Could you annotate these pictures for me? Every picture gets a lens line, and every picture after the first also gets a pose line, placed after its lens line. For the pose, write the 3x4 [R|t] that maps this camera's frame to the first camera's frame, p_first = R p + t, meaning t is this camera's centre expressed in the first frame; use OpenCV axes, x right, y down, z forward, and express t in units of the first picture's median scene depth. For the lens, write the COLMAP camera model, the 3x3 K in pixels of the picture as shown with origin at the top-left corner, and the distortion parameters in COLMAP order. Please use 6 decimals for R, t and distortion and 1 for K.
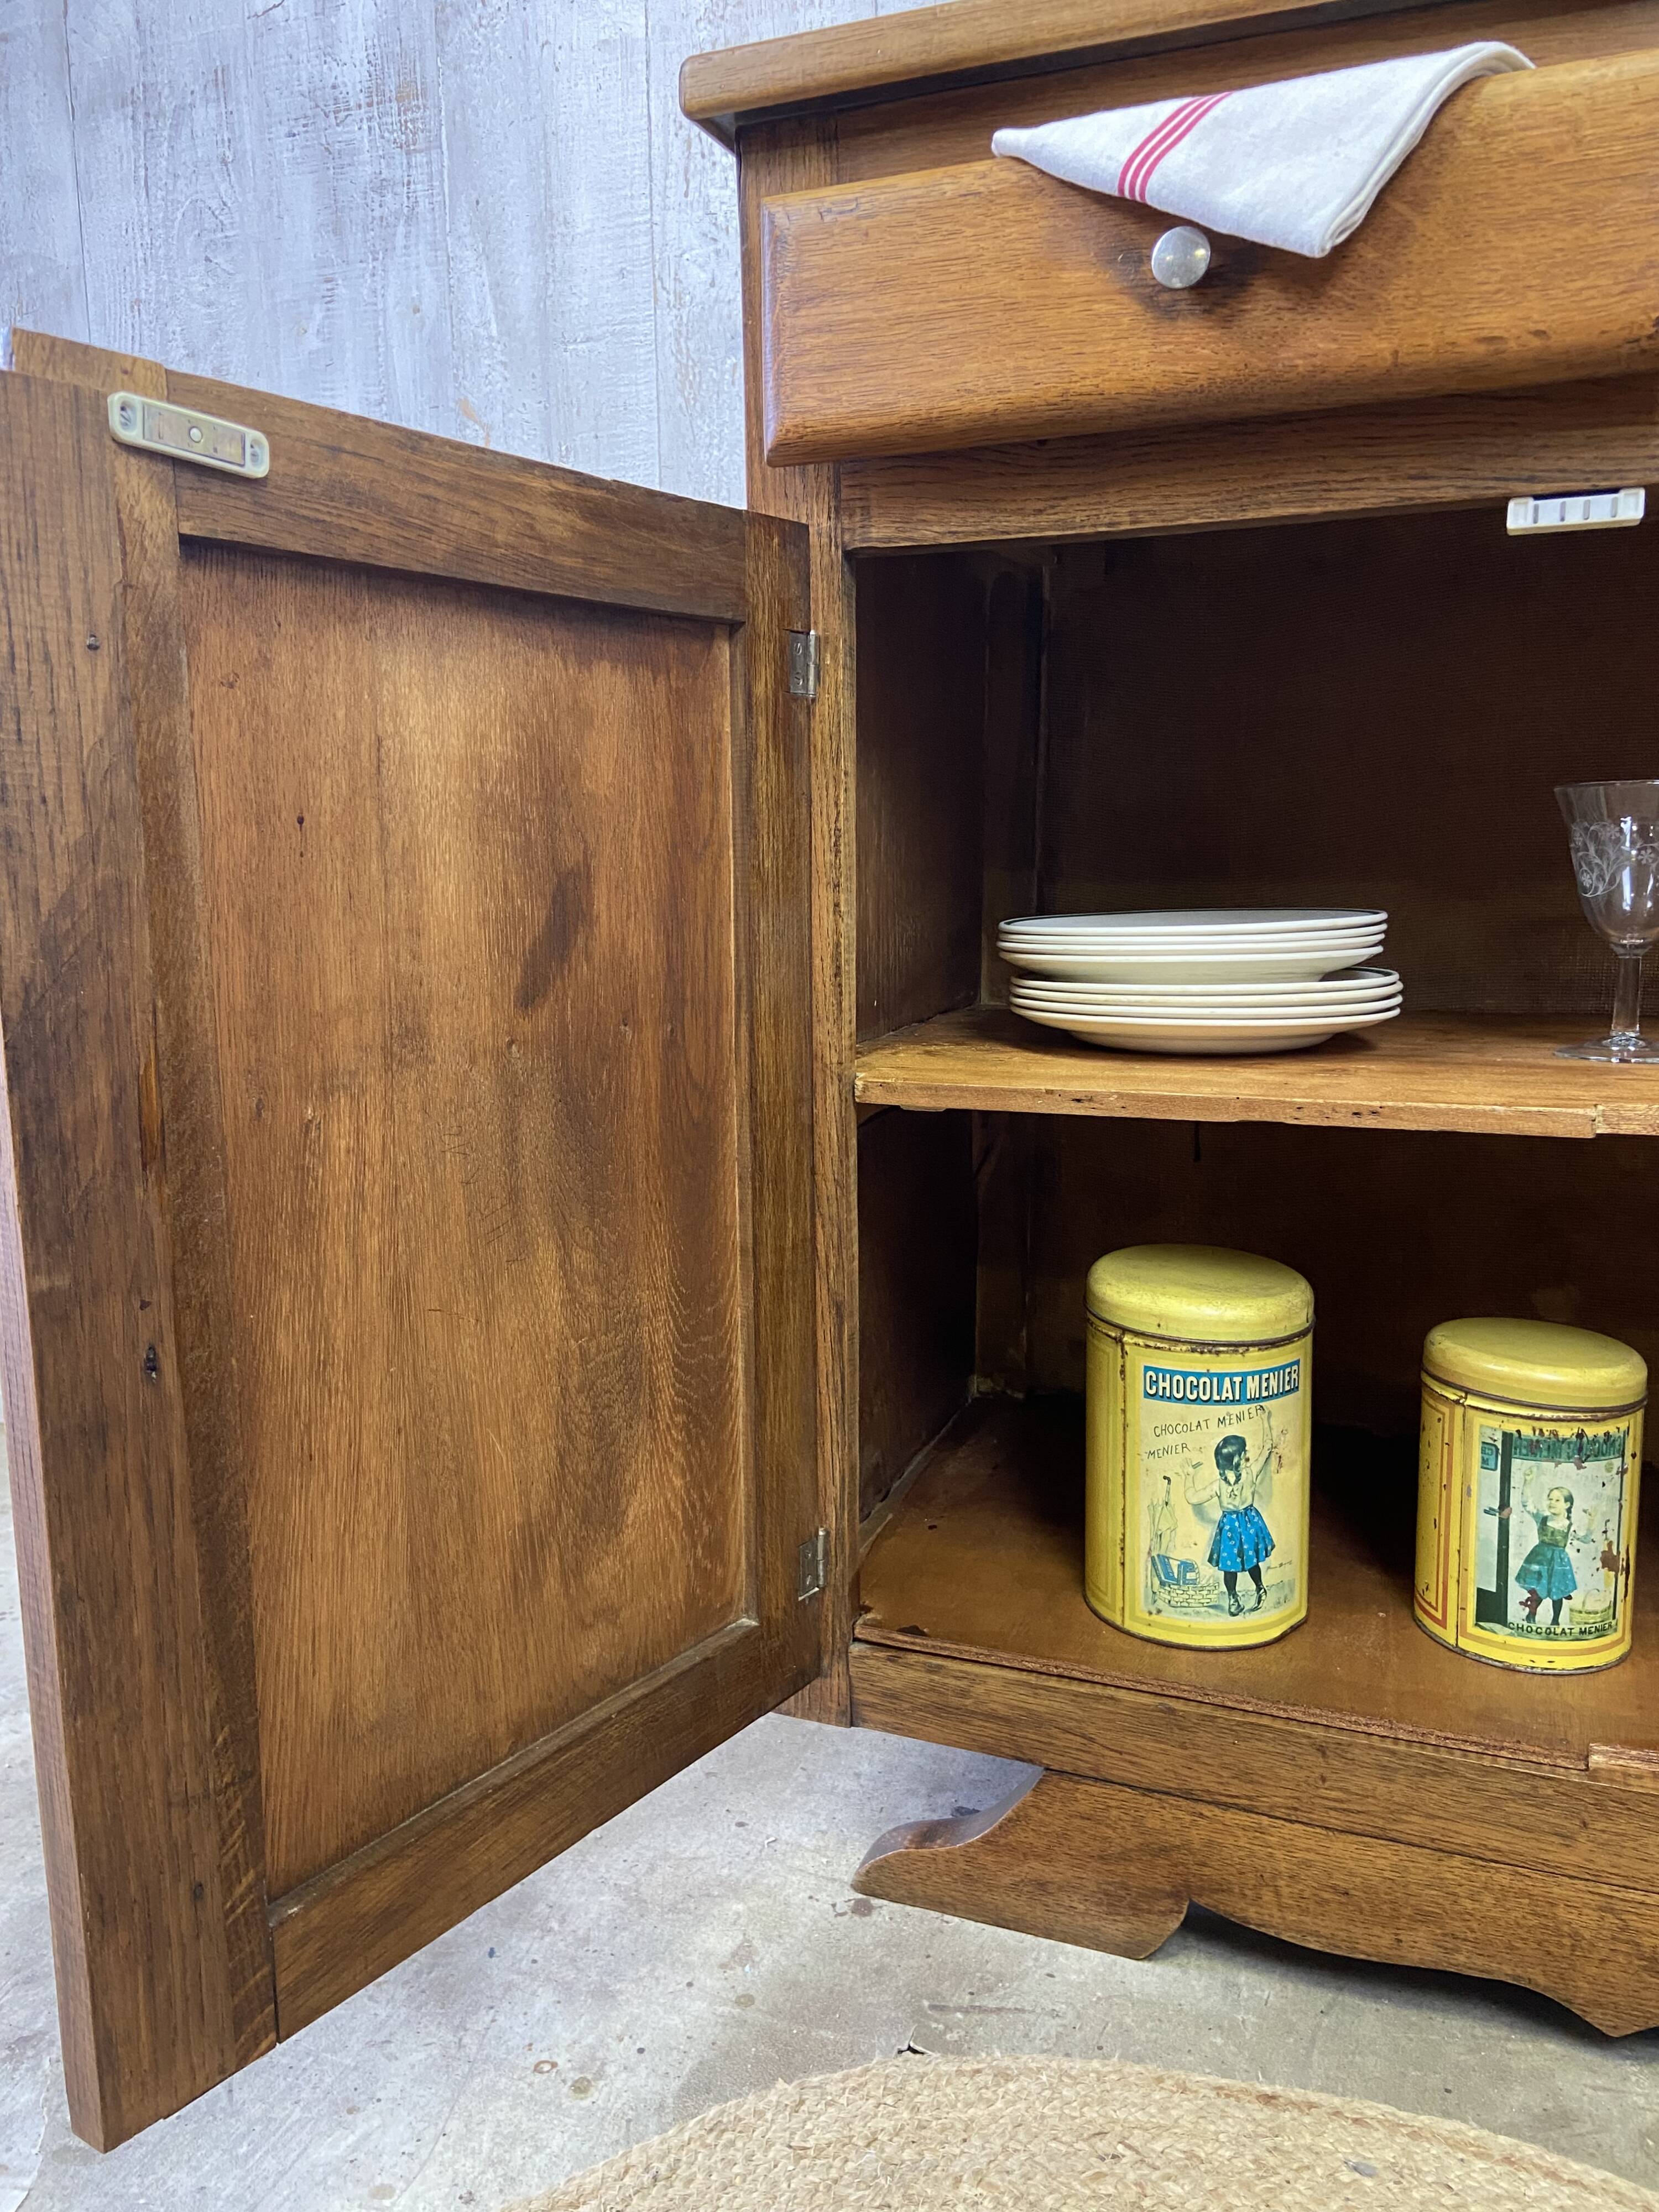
lens RADIAL K [[1665.3, 0, 813.5], [0, 1665.3, 1122.1], [0, 0, 1]] dist [0.124565, -0.155365]
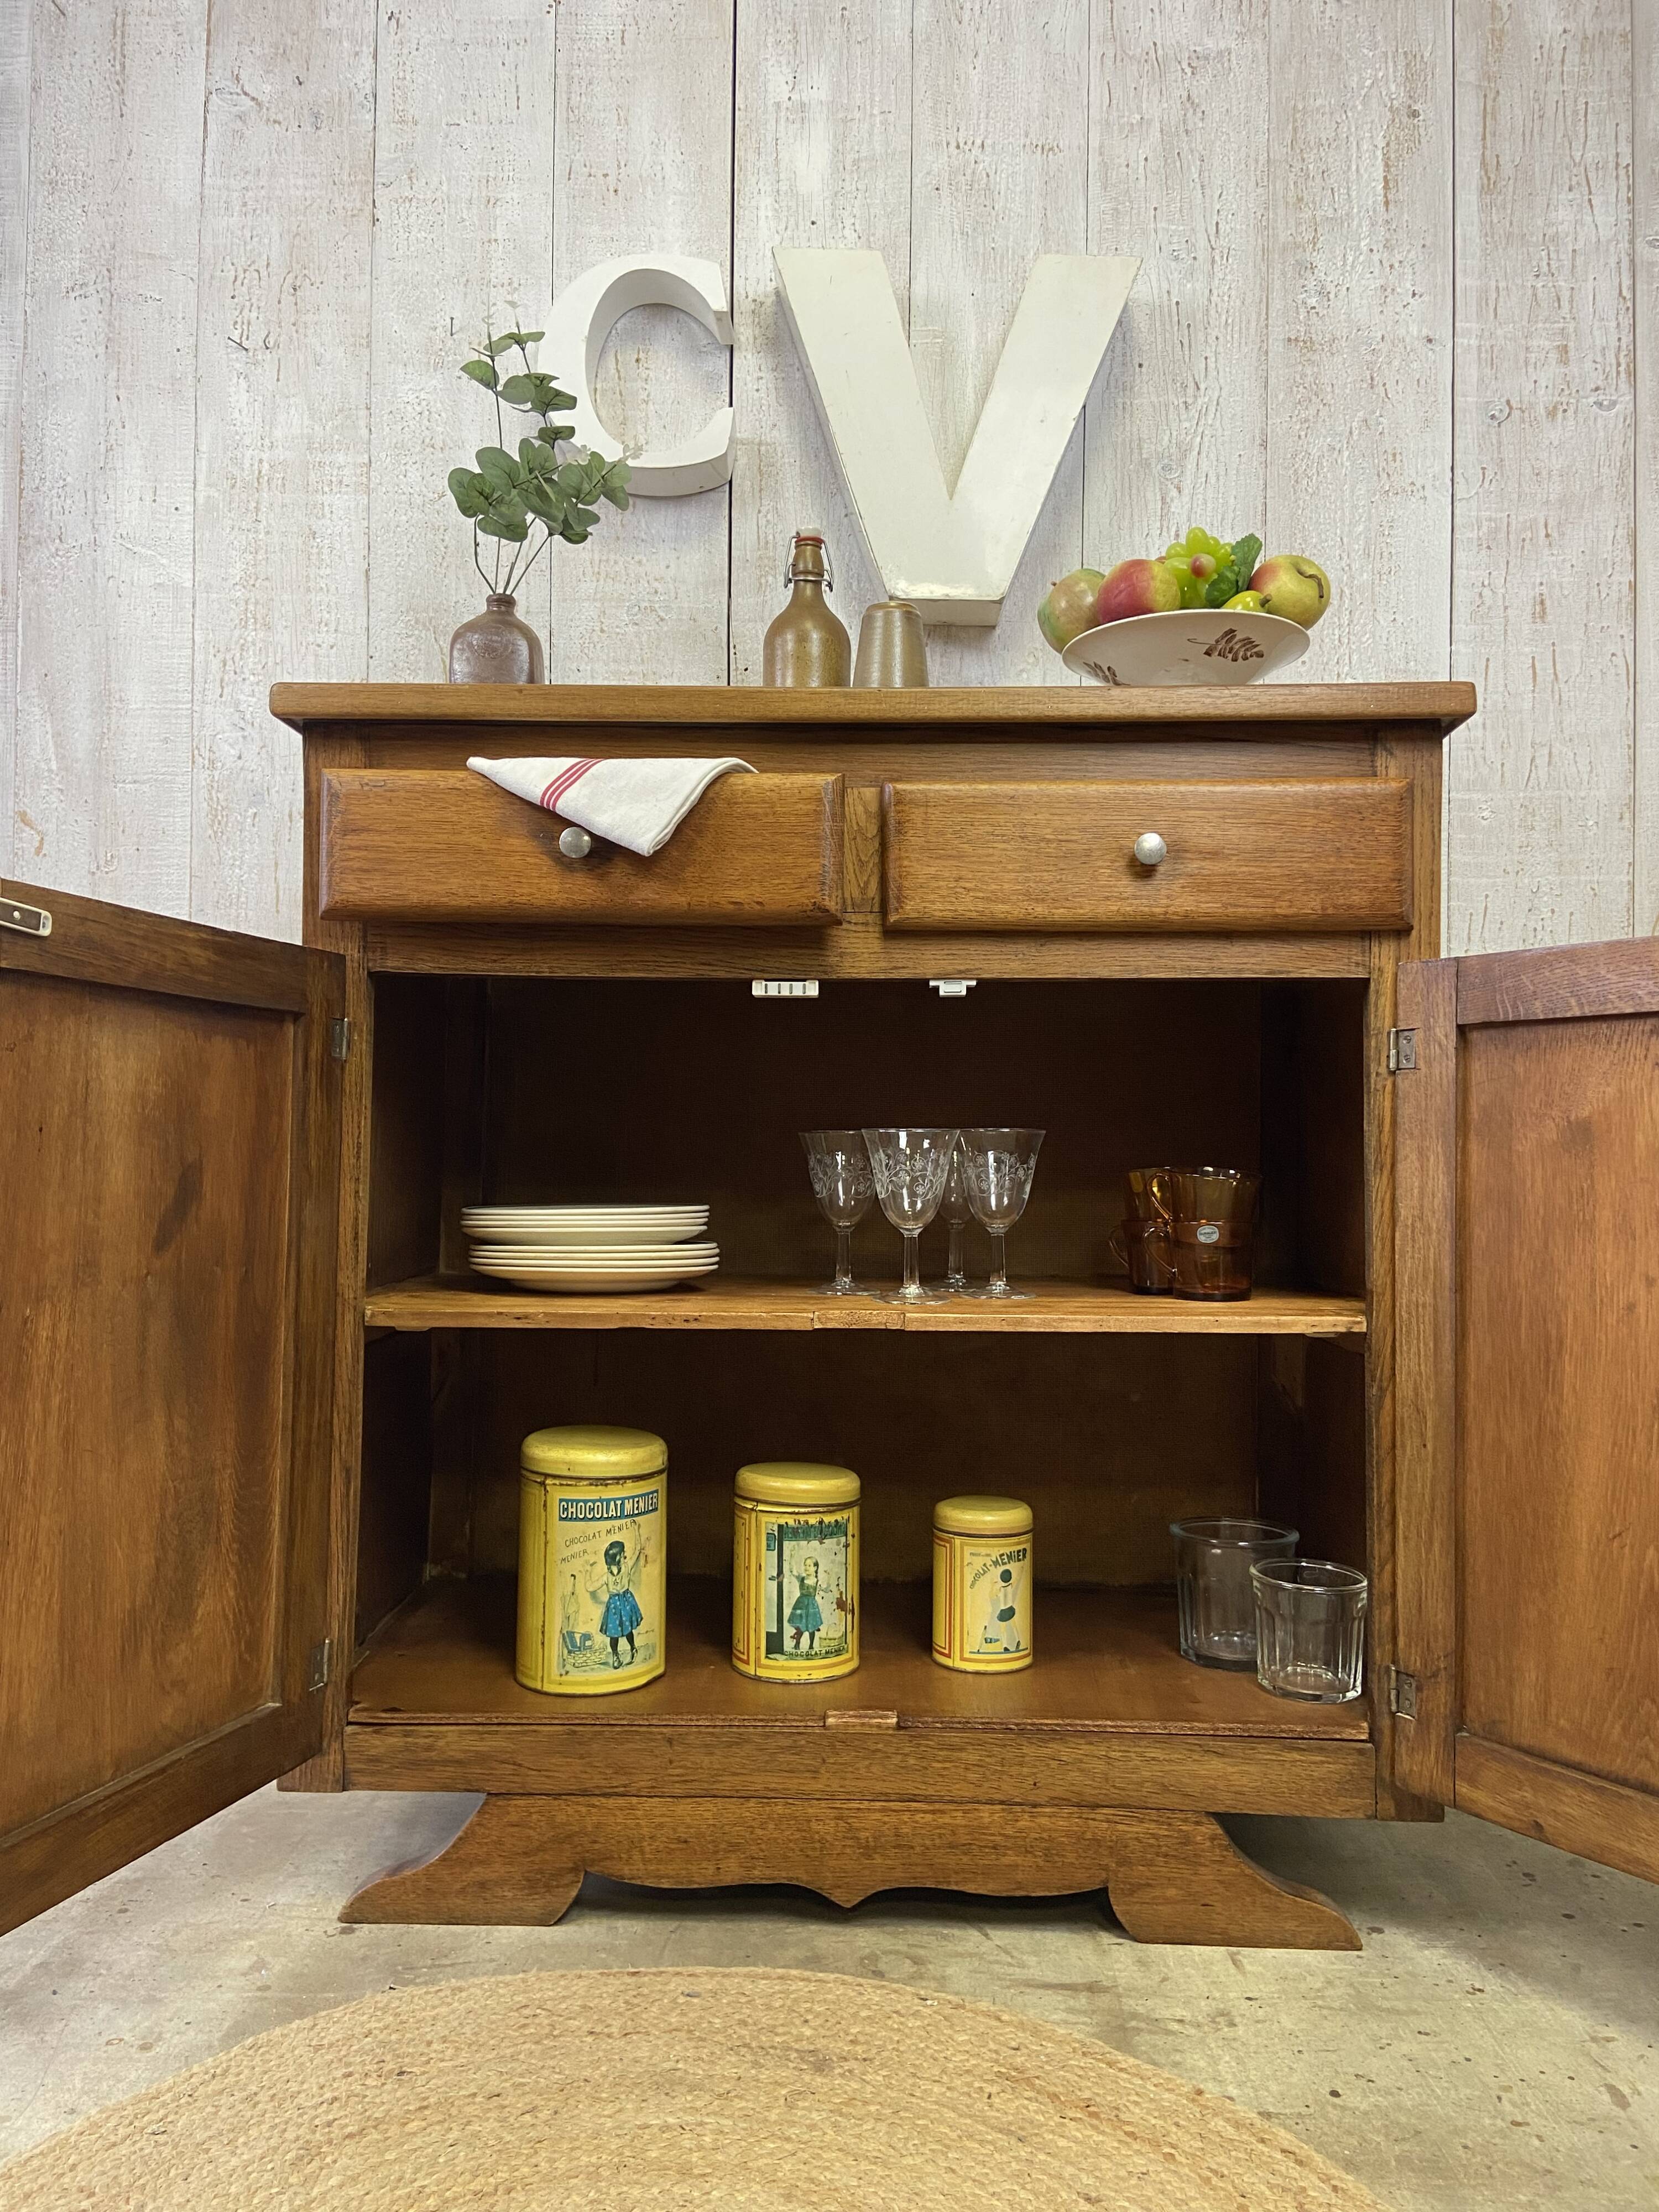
lens RADIAL K [[1665.3, 0, 823.9], [0, 1665.3, 1109.1], [0, 0, 1]] dist [0.124565, -0.155365]
pose [[0.938266, 0.034660, 0.344173, -0.117402], [0.034629, 0.980558, -0.193149, 0.106262], [-0.344176, 0.193144, 0.918825, -0.566194]]
